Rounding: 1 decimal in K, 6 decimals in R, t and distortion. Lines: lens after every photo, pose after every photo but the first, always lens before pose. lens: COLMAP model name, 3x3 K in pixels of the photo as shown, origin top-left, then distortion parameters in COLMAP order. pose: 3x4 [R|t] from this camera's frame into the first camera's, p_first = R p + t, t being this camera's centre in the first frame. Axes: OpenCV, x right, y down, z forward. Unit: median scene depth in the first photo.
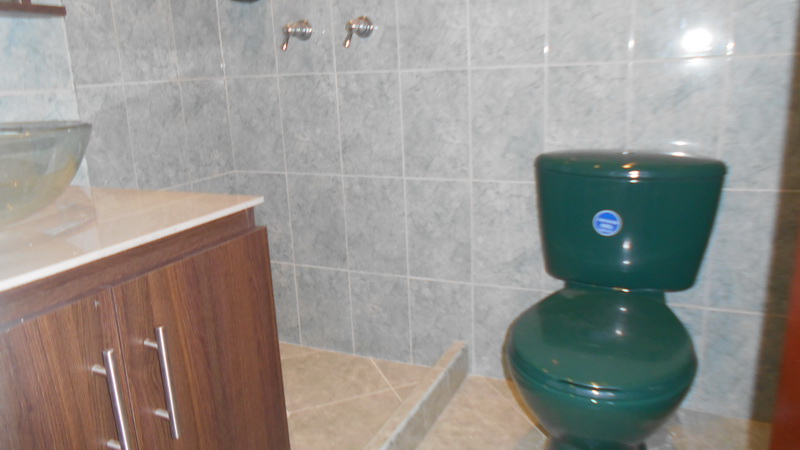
lens RADIAL K [[622.9, 0, 416.2], [0, 622.9, 226.2], [0, 0, 1]] dist [-0.026208, 0.005426]
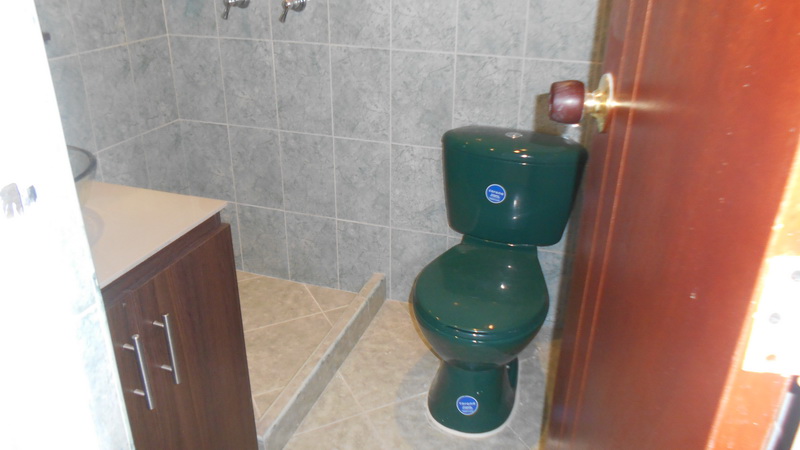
lens RADIAL K [[621.2, 0, 414.3], [0, 621.2, 234.6], [0, 0, 1]] dist [-0.075201, 0.079240]
pose [[0.993718, 0.006796, 0.111706, 0.003176], [-0.028105, 0.981320, 0.190320, -0.125268], [-0.108326, -0.192264, 0.975346, -0.175414]]
